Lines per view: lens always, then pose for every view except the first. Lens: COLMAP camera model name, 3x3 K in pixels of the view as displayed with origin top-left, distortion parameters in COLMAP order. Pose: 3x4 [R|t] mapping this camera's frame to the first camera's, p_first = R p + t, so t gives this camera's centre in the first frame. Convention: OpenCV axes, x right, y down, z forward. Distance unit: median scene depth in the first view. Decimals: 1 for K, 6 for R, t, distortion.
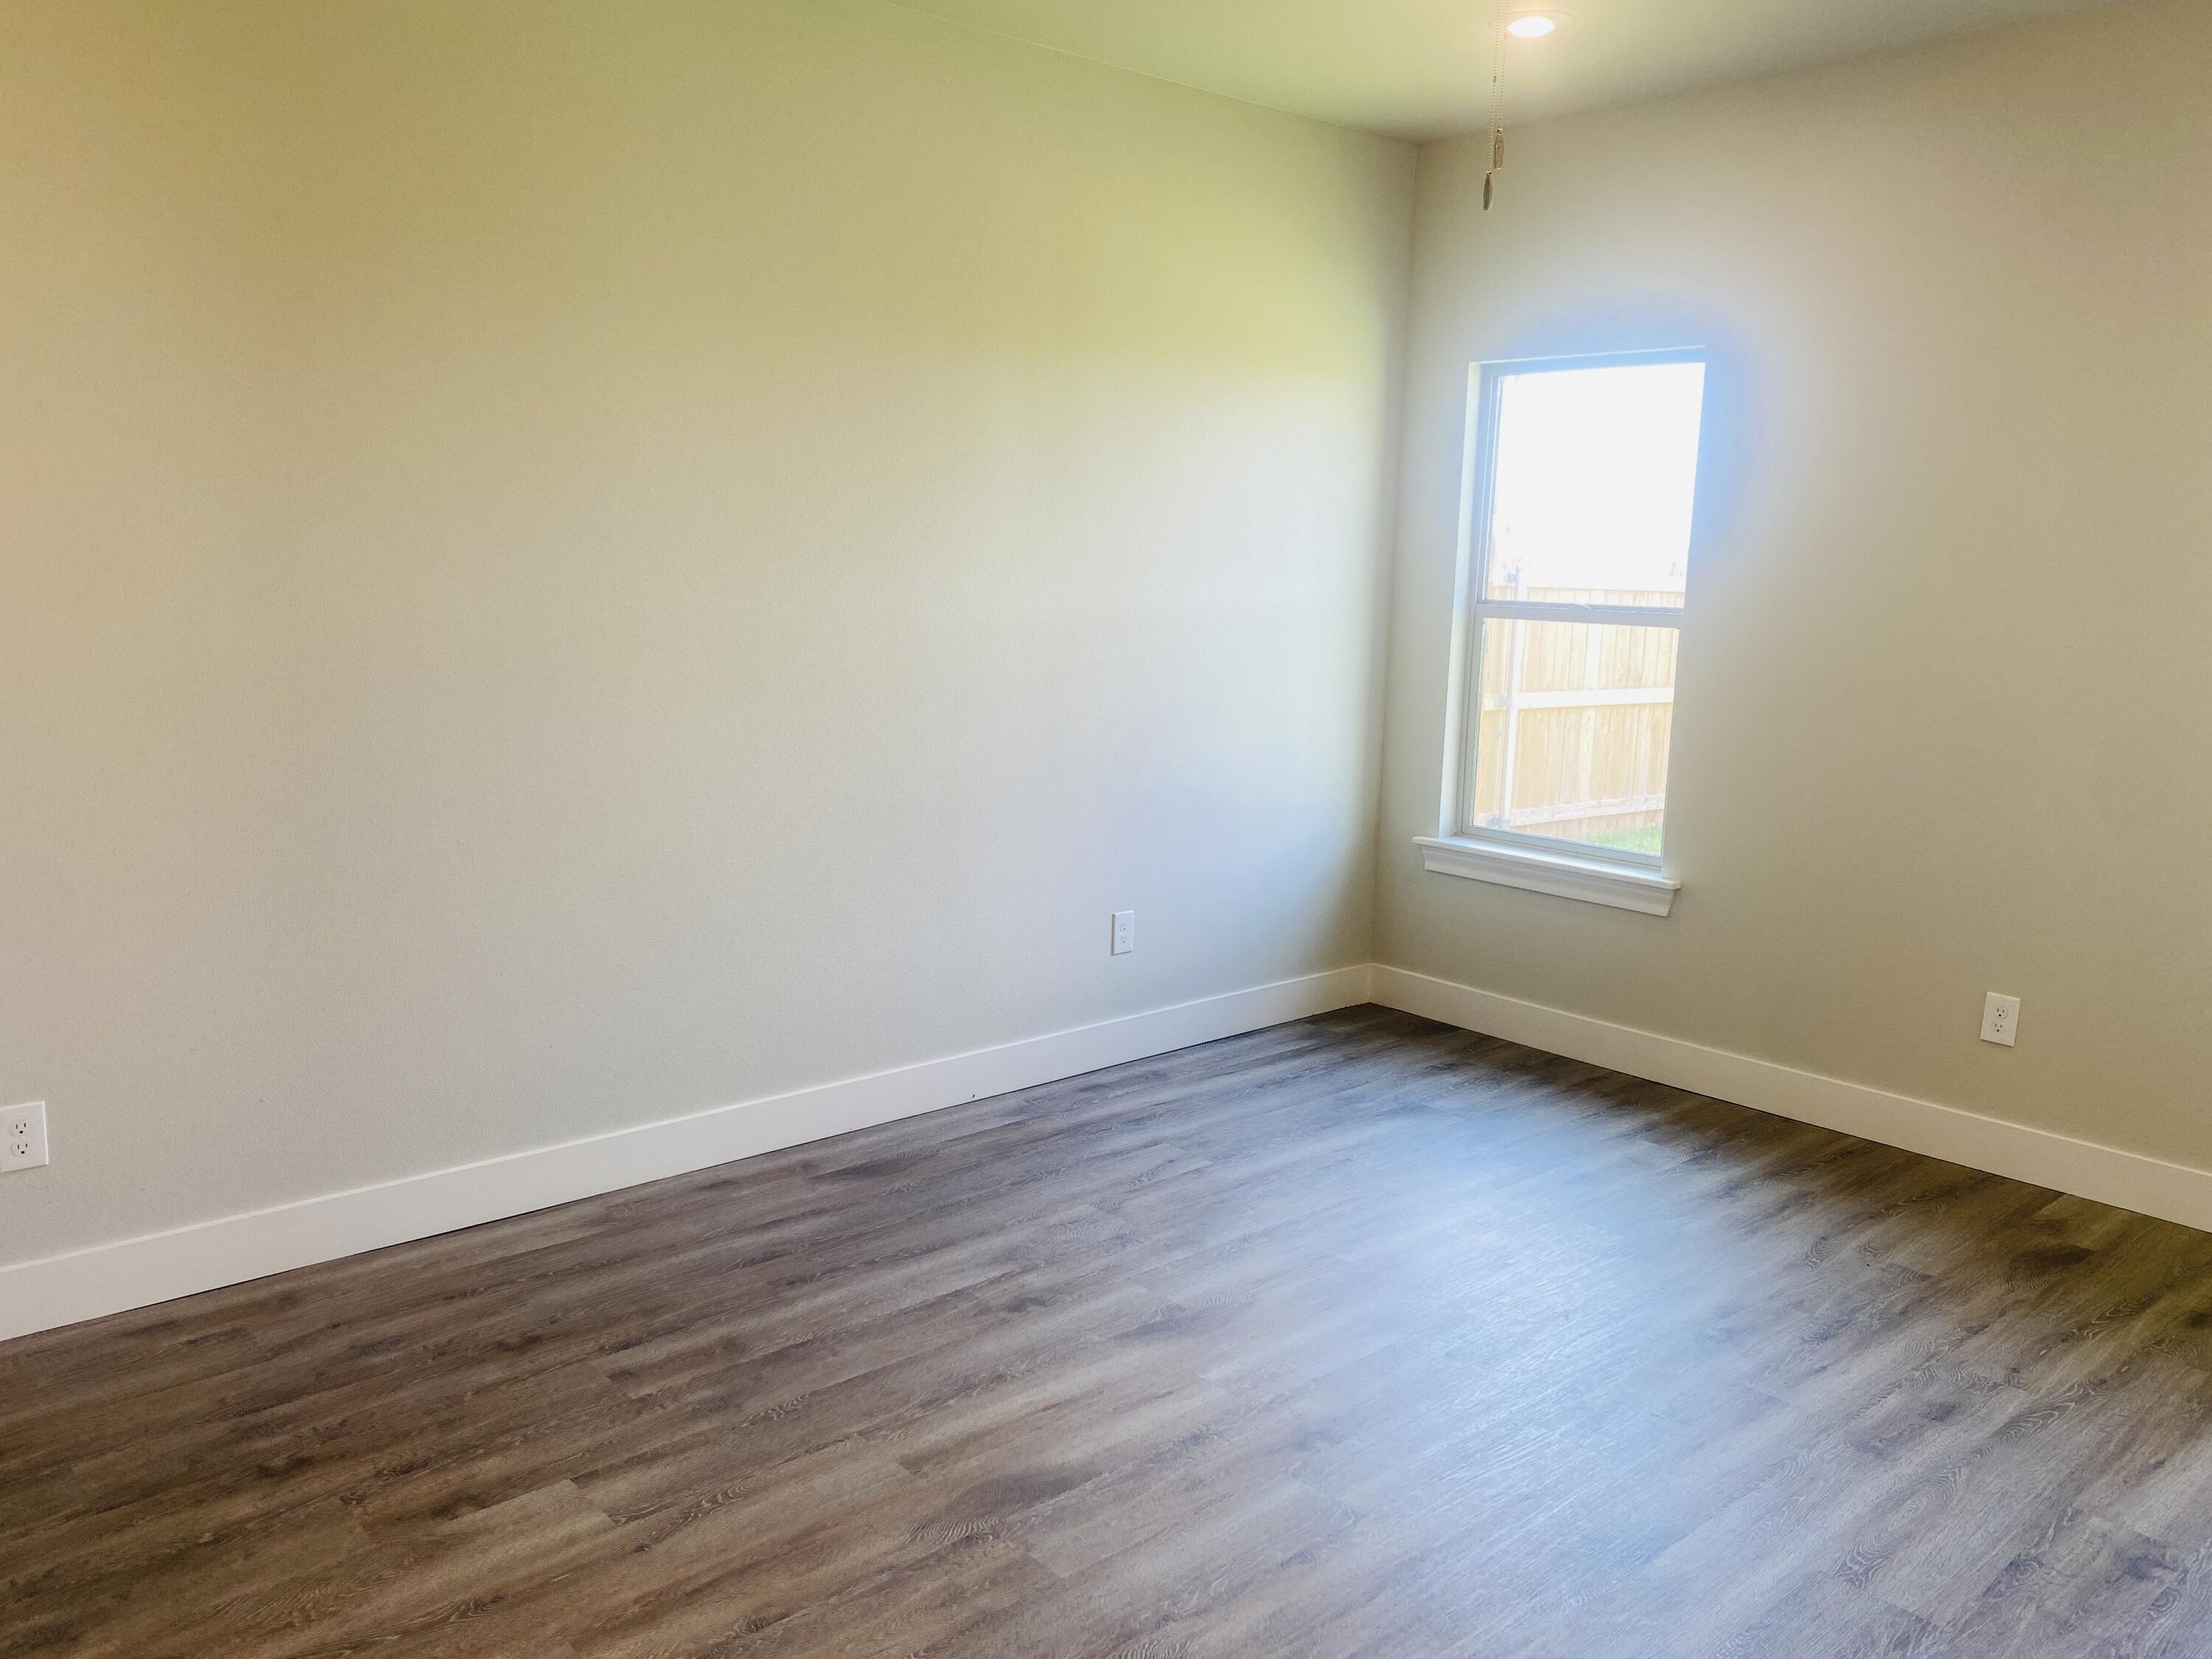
lens RADIAL K [[1717.8, 0, 1121.3], [0, 1717.8, 831.9], [0, 0, 1]] dist [0.040803, -0.011536]
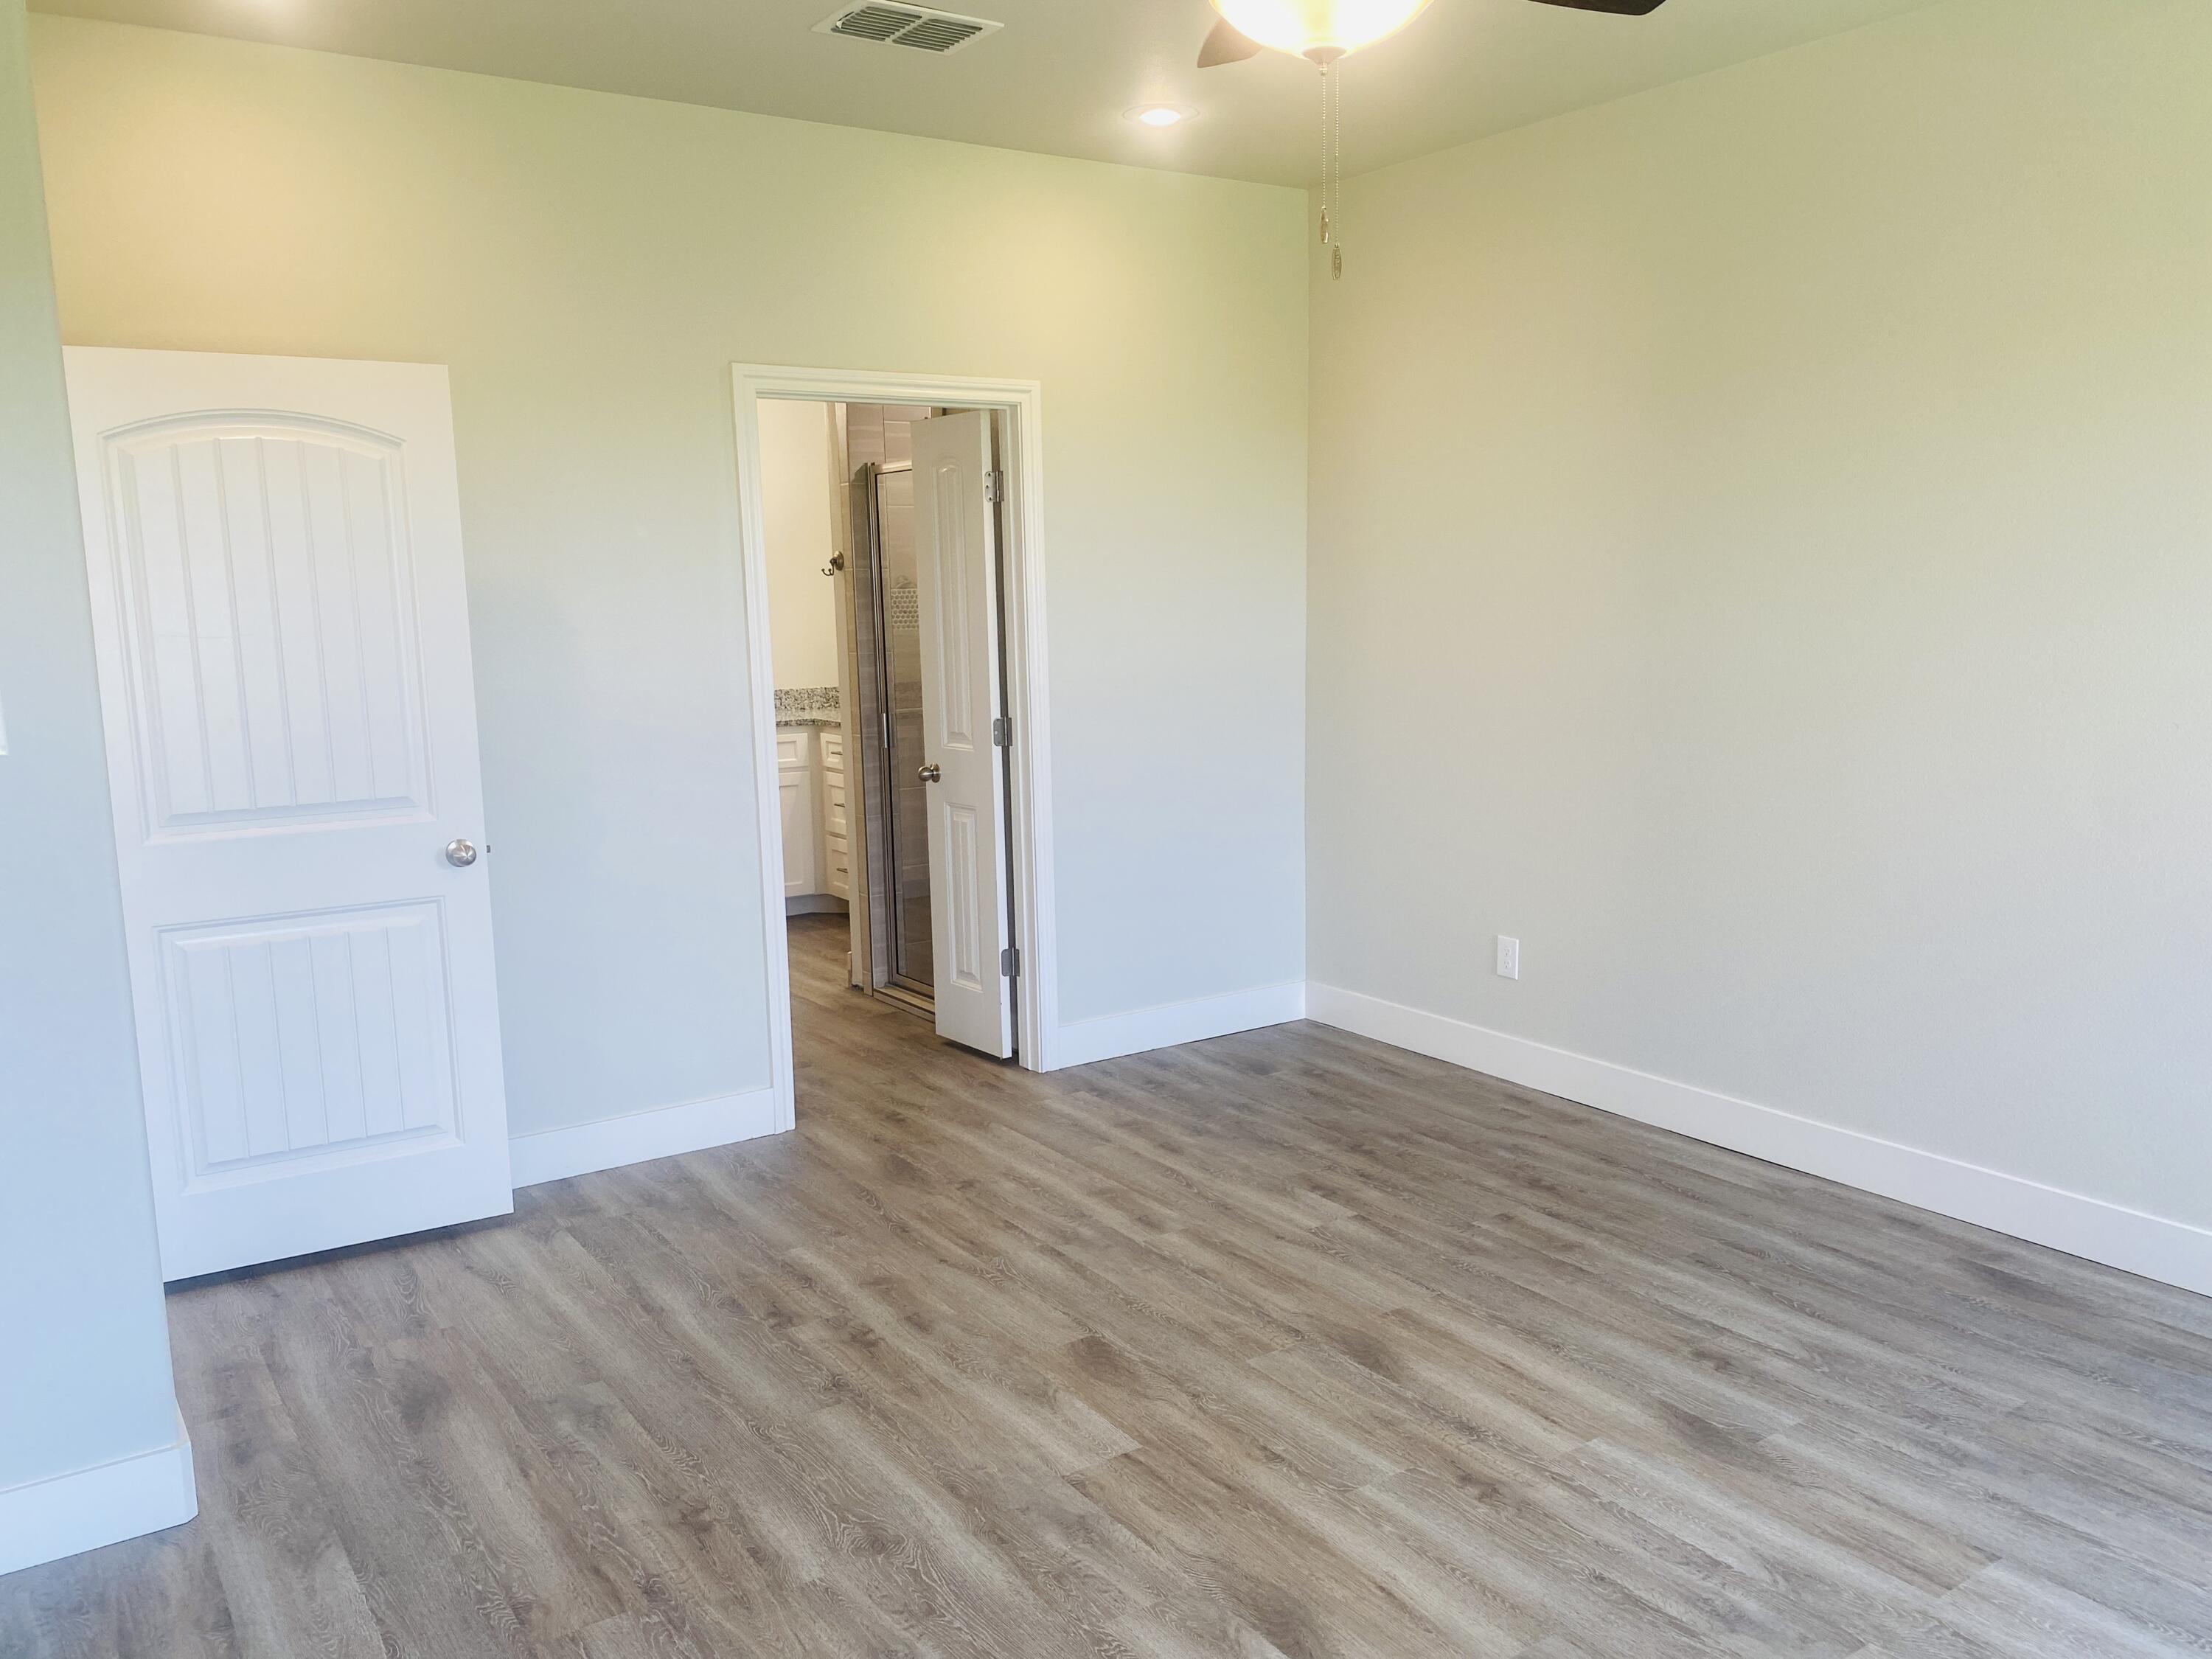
lens RADIAL K [[1717.8, 0, 1121.3], [0, 1717.8, 831.9], [0, 0, 1]] dist [0.040803, -0.011536]
pose [[-0.145254, 0.124348, -0.981549, 0.990277], [-0.137002, 0.979986, 0.144424, -0.129605], [0.979863, 0.155452, -0.125311, 0.781421]]
